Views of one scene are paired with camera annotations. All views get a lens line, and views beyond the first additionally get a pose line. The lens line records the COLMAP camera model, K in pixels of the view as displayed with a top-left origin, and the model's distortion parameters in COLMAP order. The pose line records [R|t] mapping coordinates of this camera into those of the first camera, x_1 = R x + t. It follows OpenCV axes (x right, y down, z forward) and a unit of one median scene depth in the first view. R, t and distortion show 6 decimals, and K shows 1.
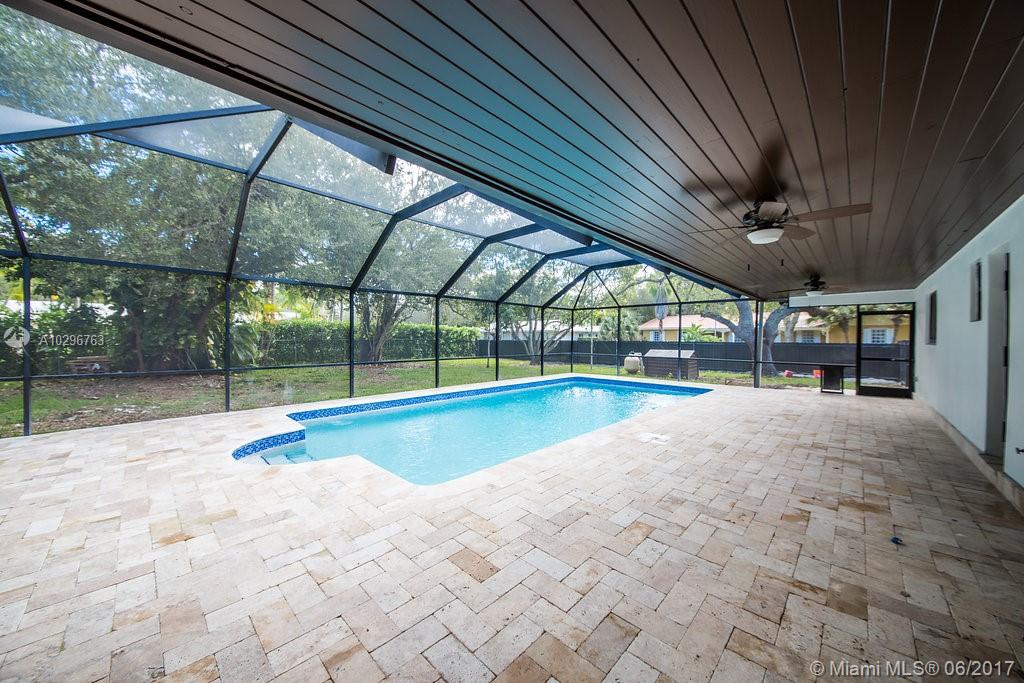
lens RADIAL K [[359.1, 0, 513.1], [0, 359.1, 340.5], [0, 0, 1]] dist [0.004263, -0.005375]
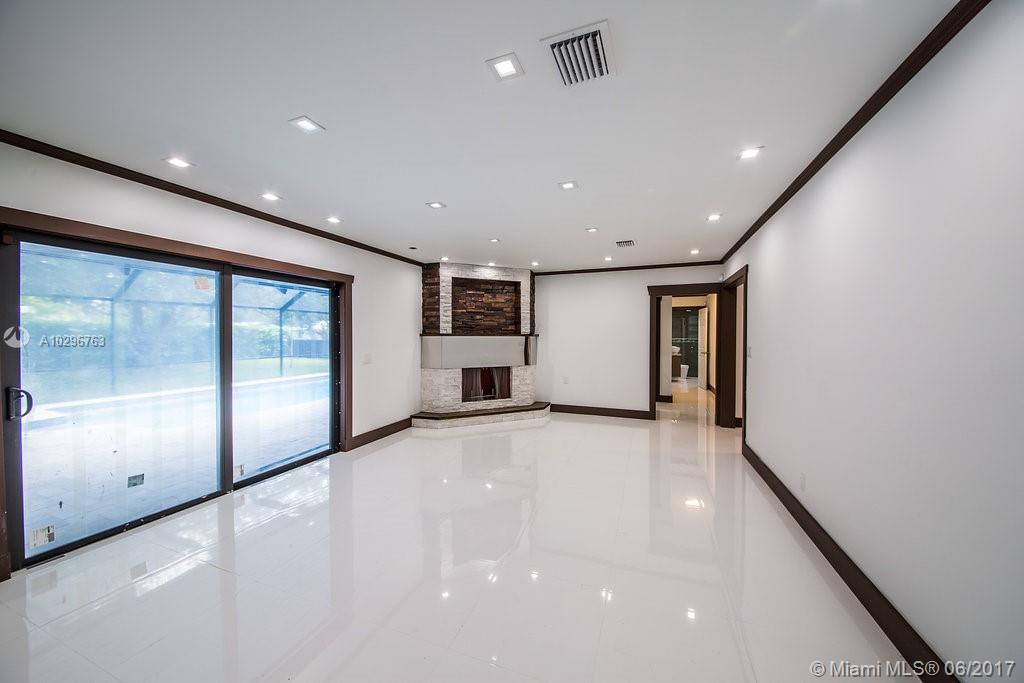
lens RADIAL K [[359.1, 0, 517.1], [0, 359.1, 338.2], [0, 0, 1]] dist [0.004263, -0.005375]
pose [[0.911591, -0.004072, 0.411079, 0.195197], [0.003986, 0.999991, 0.001065, -0.015985], [-0.411080, 0.000667, 0.911599, -0.441872]]
